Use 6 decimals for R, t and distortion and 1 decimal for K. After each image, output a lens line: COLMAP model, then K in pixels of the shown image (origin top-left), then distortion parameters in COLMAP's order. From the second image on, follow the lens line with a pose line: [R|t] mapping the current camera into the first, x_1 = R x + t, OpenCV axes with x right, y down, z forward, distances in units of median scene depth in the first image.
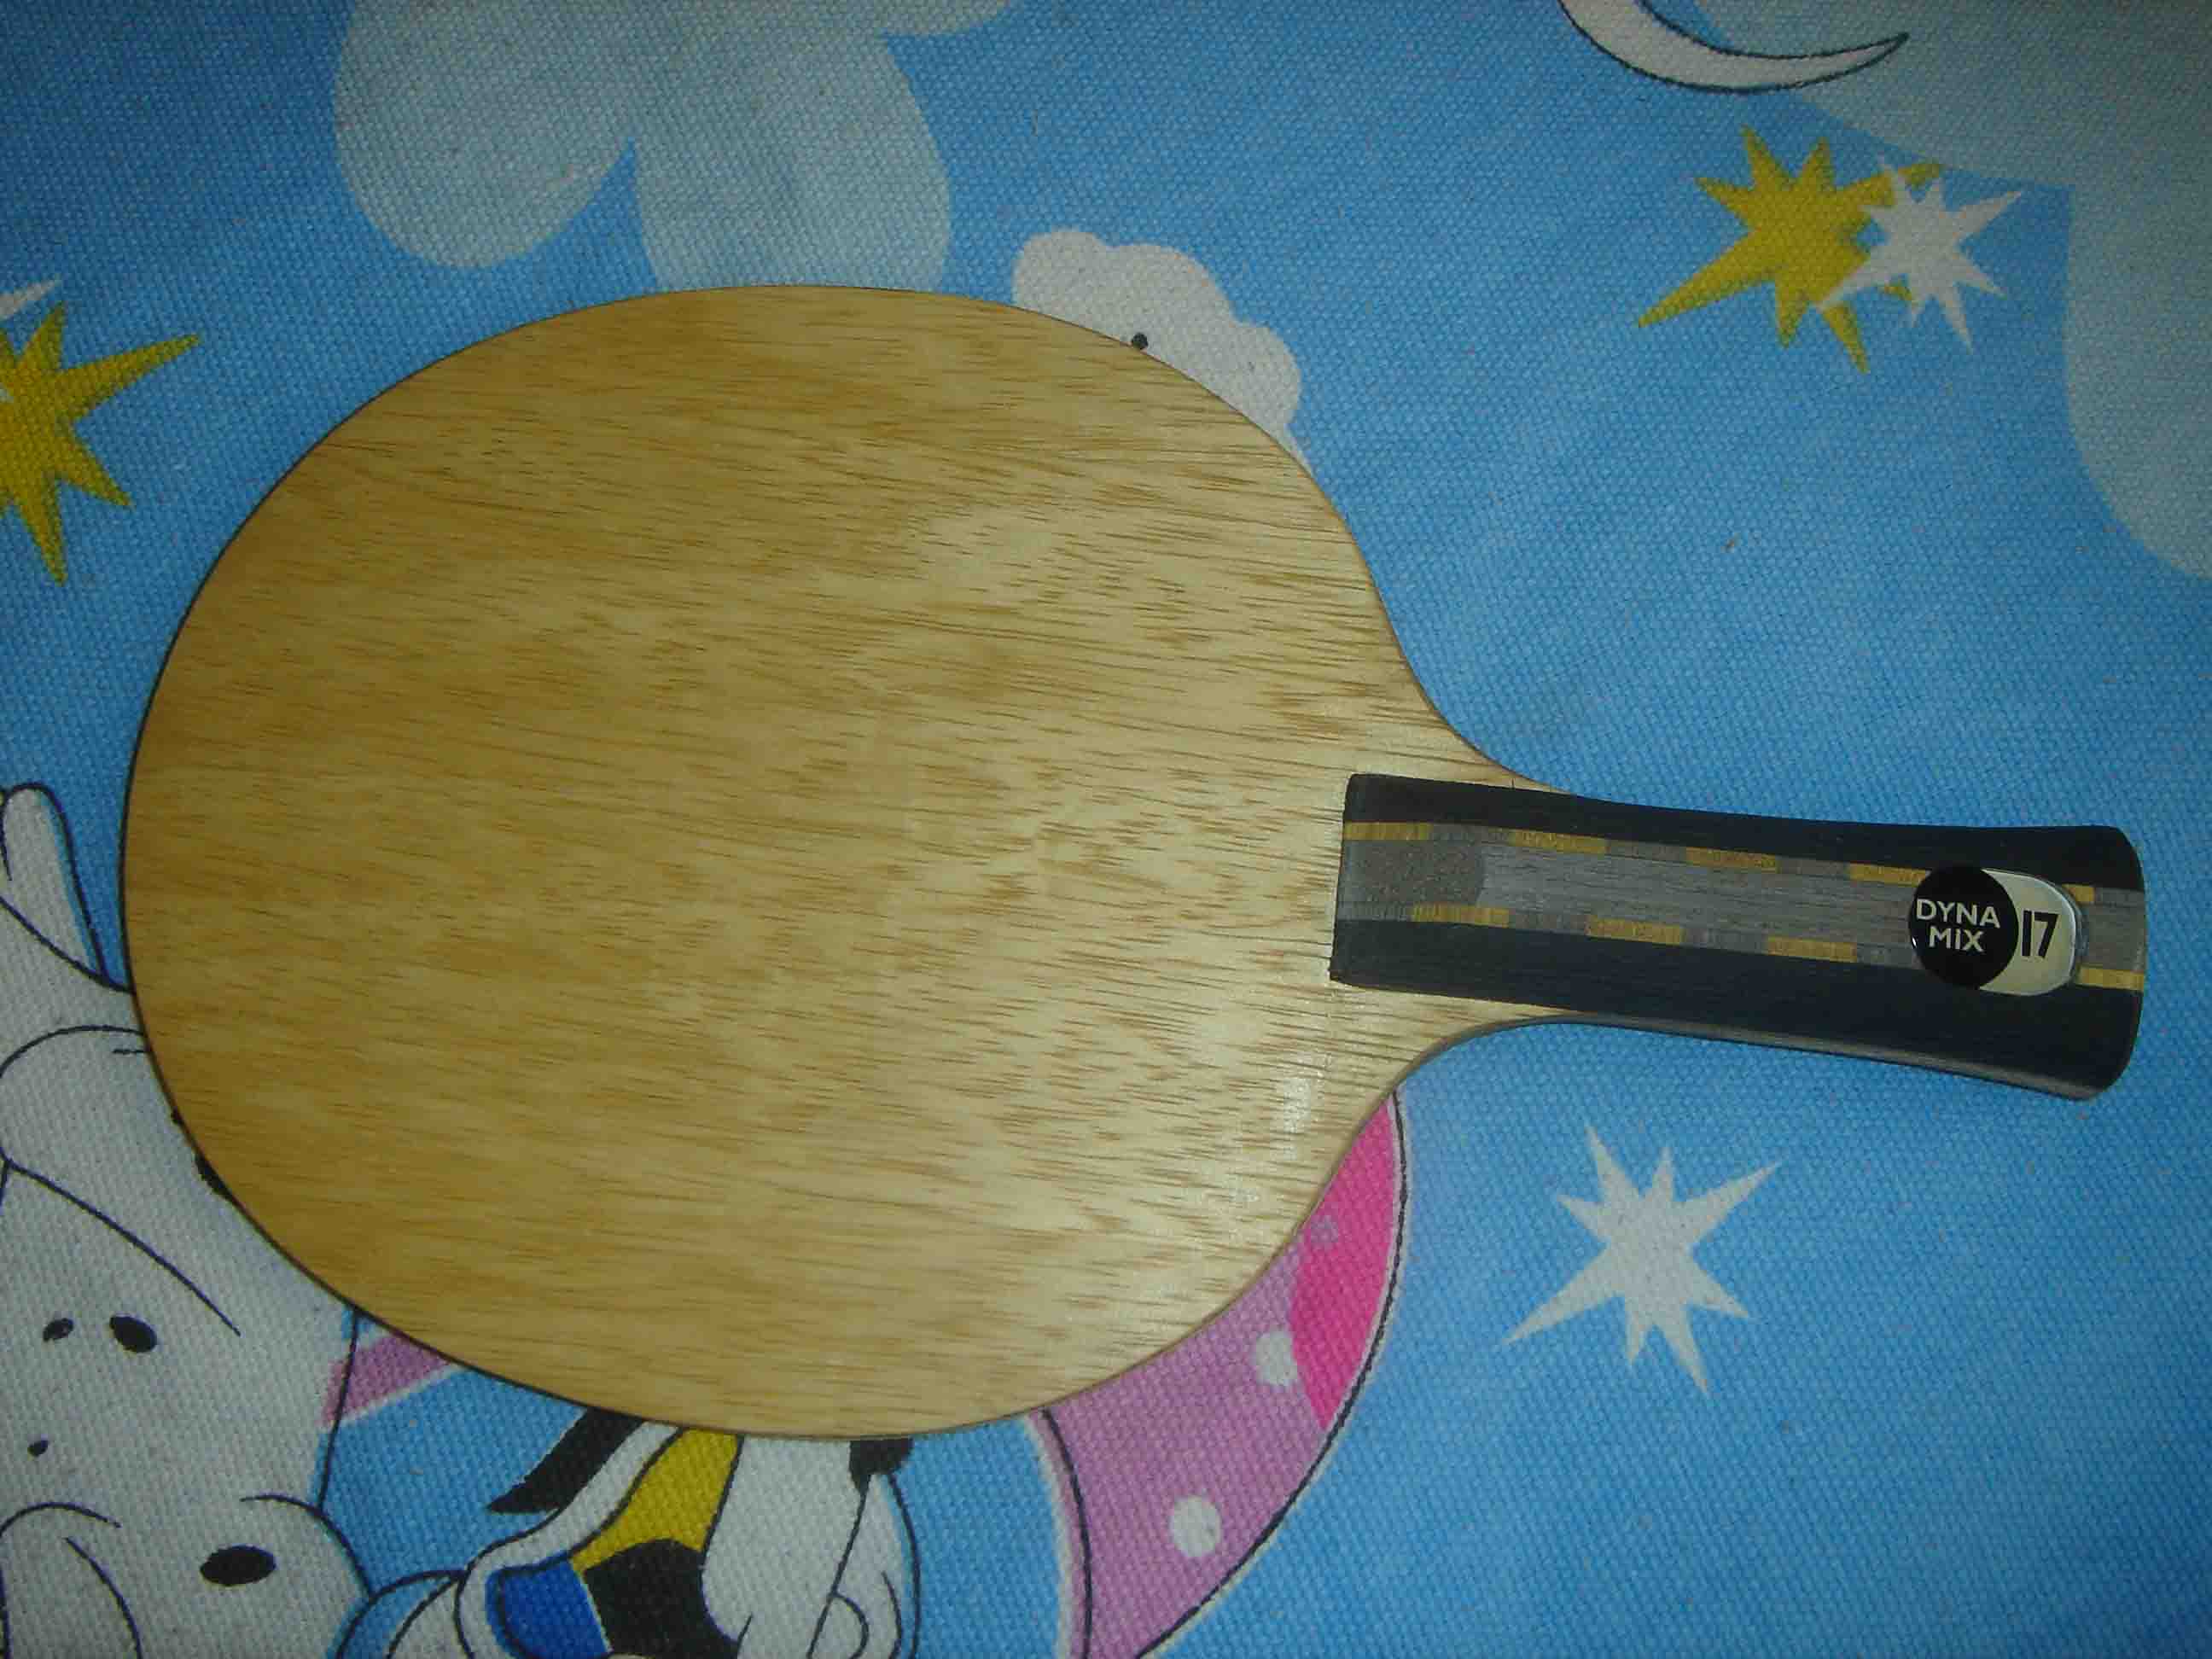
lens RADIAL K [[2542.7, 0, 1106.0], [0, 2542.7, 829.5], [0, 0, 1]] dist [-0.155042, -0.000616]
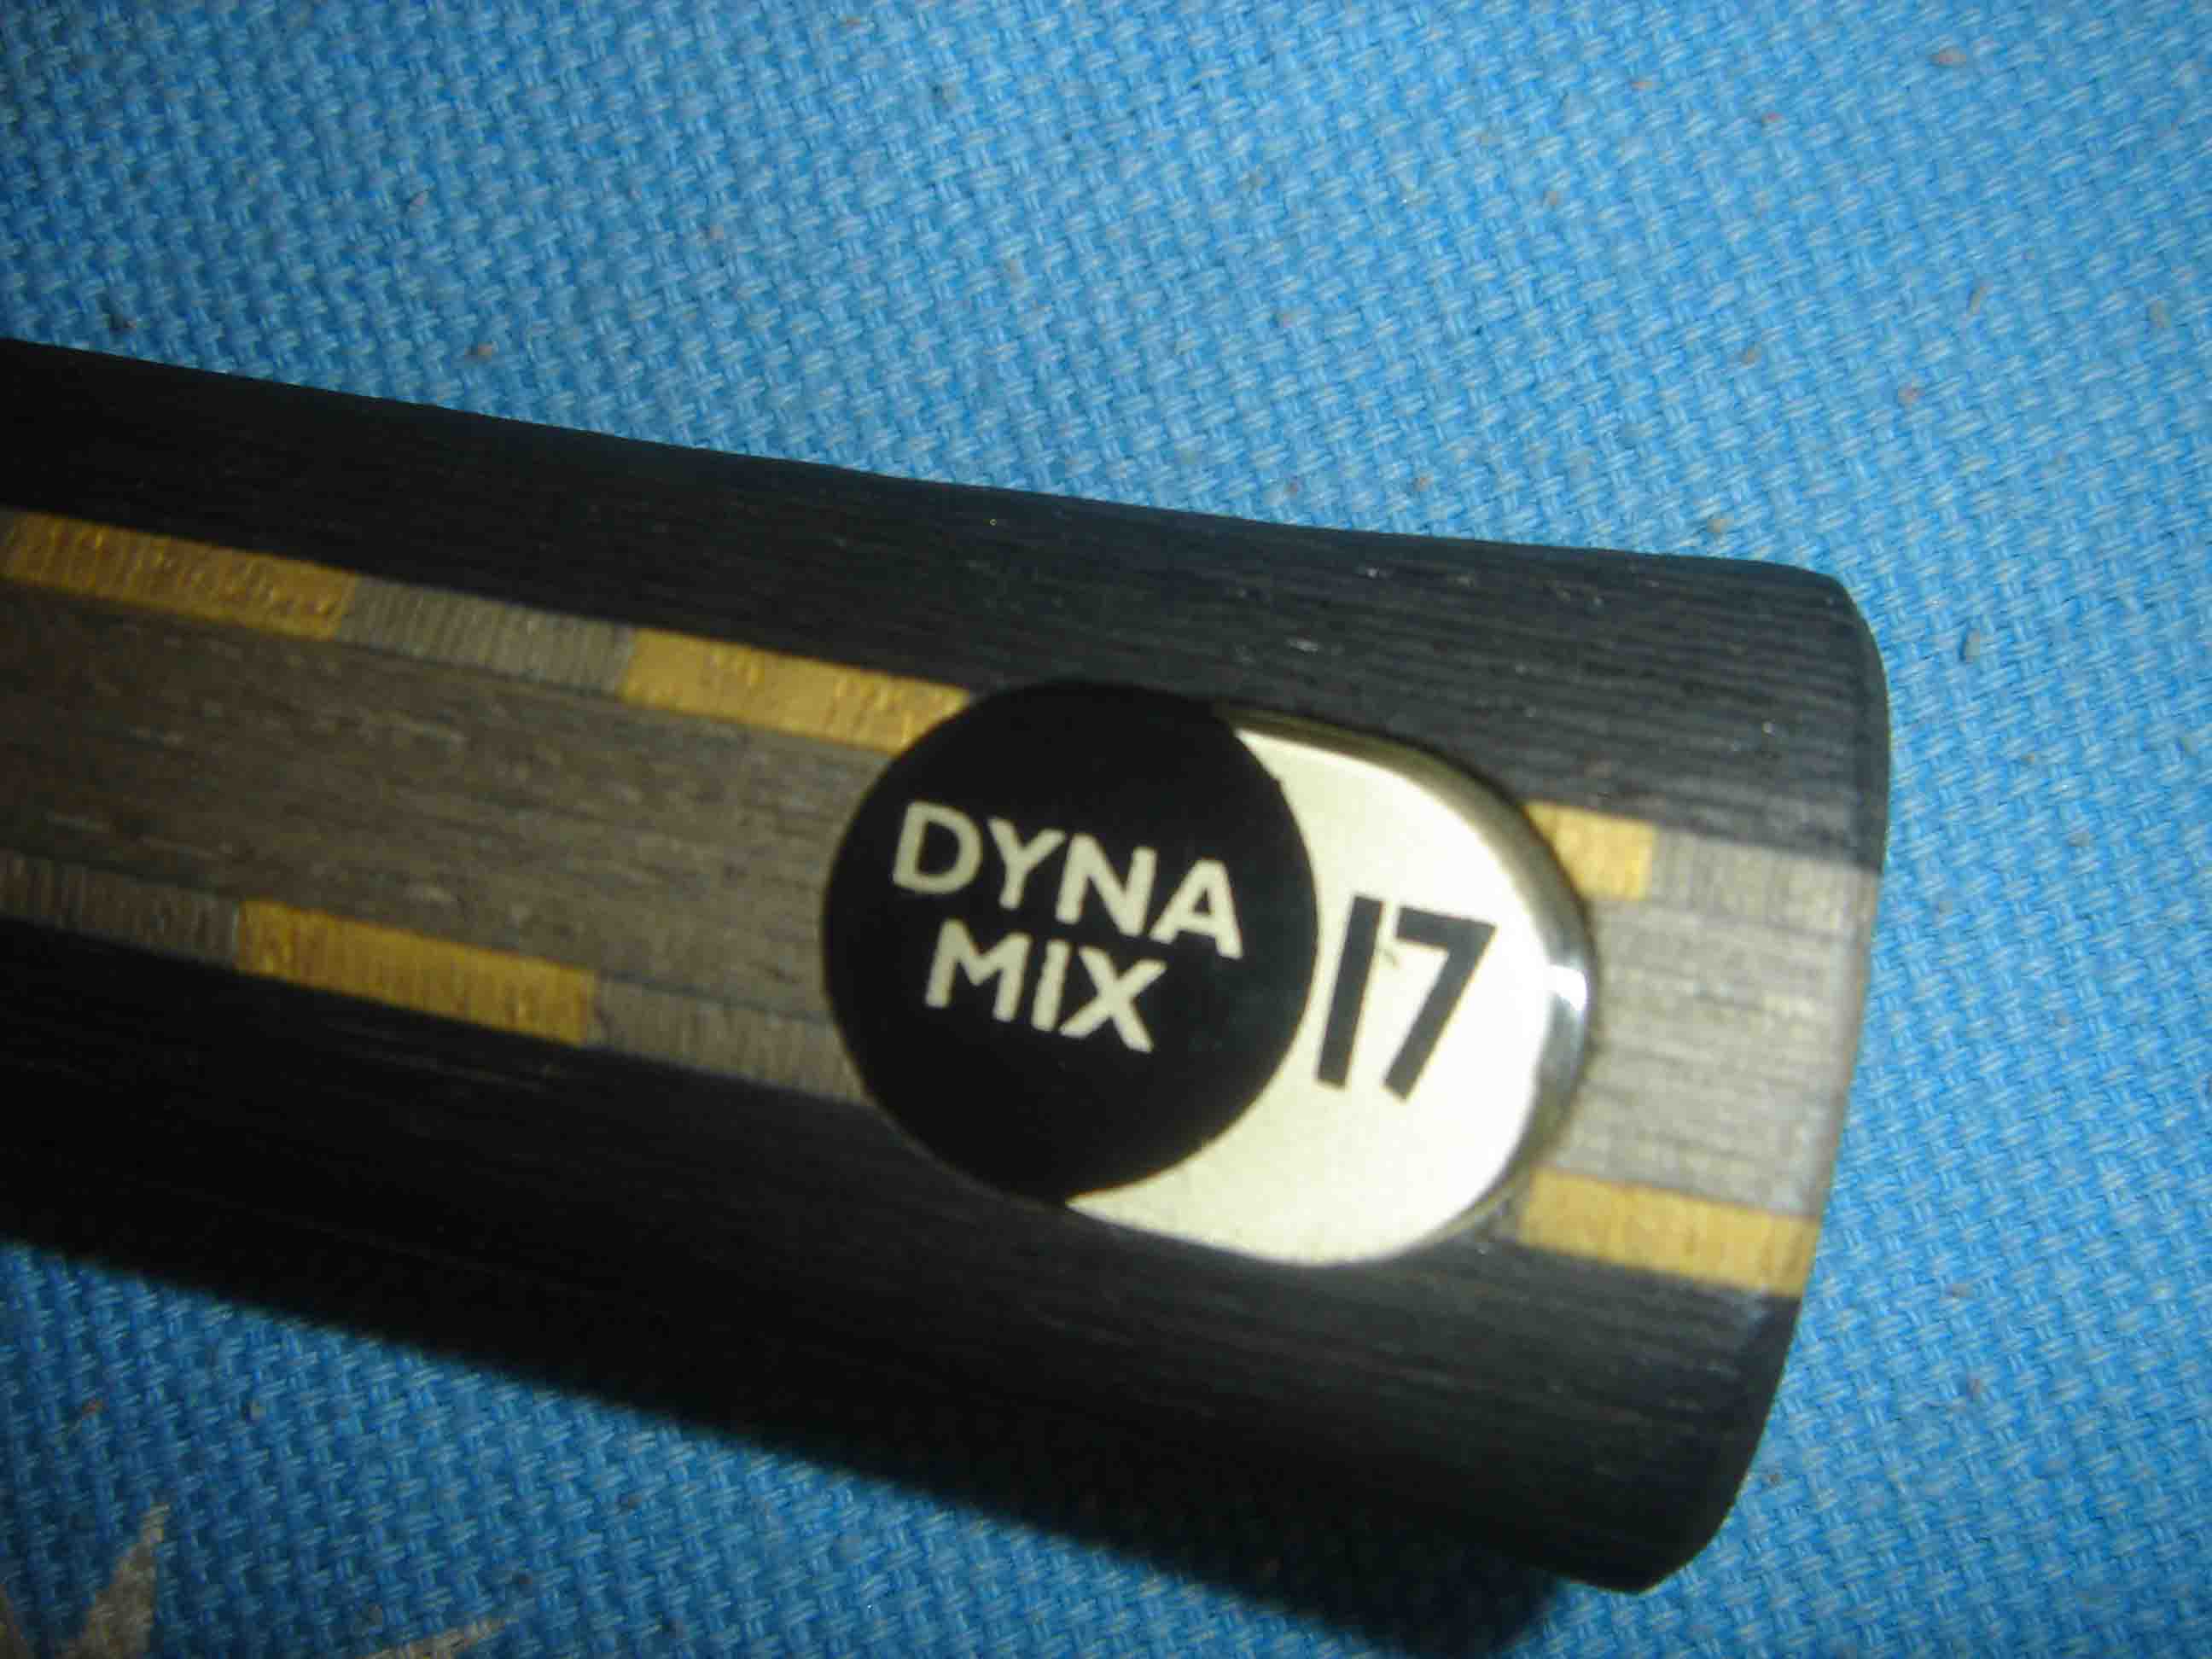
lens RADIAL K [[2542.7, 0, 1106.0], [0, 2542.7, 829.5], [0, 0, 1]] dist [-0.155042, -0.000616]
pose [[0.995359, 0.093064, -0.024498, 0.350711], [-0.087572, 0.981476, 0.170402, -0.013474], [0.039902, -0.167466, 0.985070, 0.758406]]
